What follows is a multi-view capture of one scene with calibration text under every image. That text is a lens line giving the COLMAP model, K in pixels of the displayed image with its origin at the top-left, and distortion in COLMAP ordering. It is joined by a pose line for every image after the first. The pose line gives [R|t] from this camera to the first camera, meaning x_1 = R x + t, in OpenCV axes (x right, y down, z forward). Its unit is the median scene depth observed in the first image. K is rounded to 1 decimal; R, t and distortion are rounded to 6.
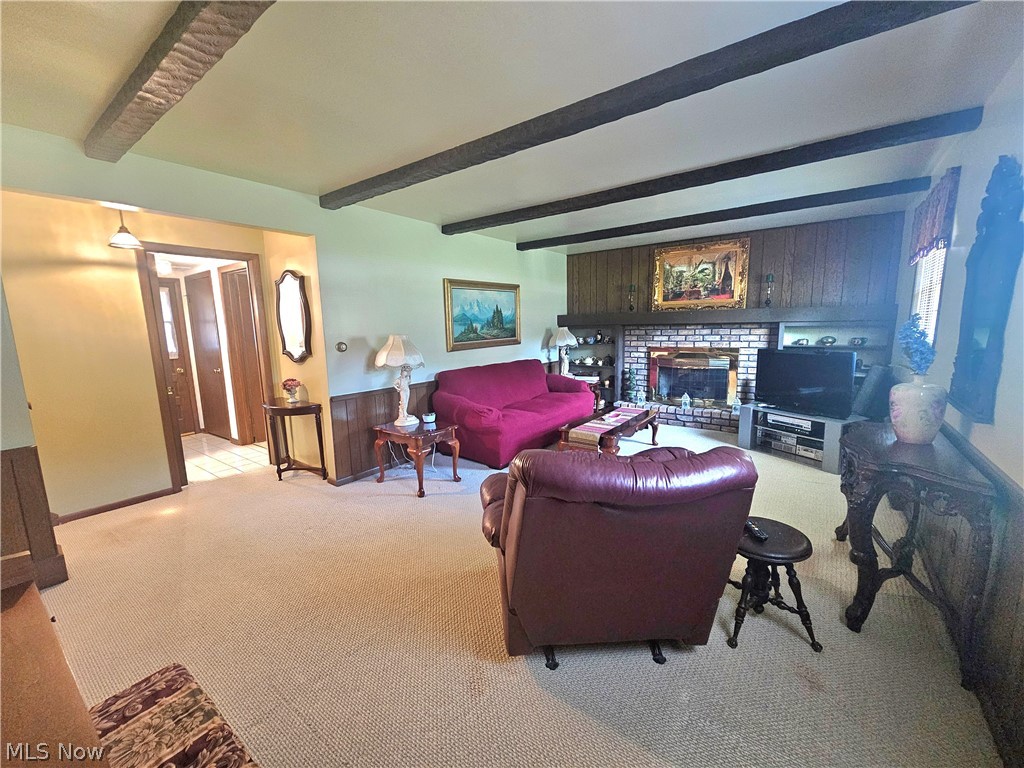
lens RADIAL K [[421.1, 0, 508.8], [0, 421.1, 388.3], [0, 0, 1]] dist [-0.002812, -0.000167]
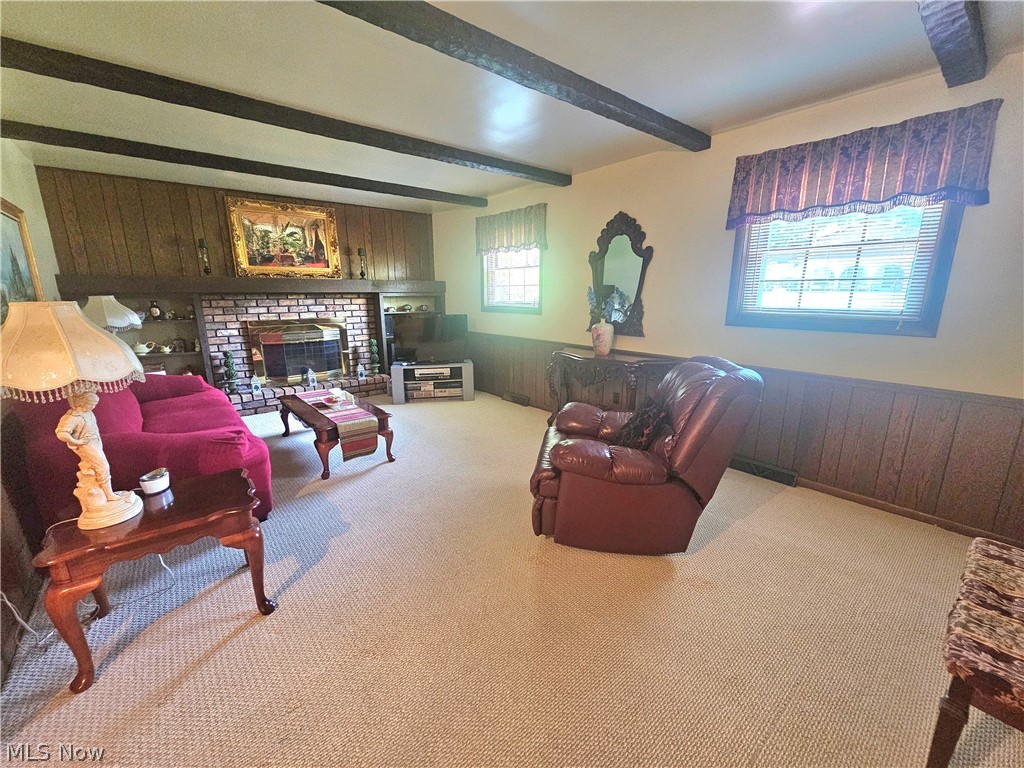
lens RADIAL K [[421.1, 0, 511.8], [0, 421.1, 389.5], [0, 0, 1]] dist [-0.002812, -0.000167]
pose [[0.227868, -0.199444, 0.953047, -0.368459], [0.143637, 0.974974, 0.169690, -0.037543], [-0.963039, 0.098226, 0.250813, 0.344645]]
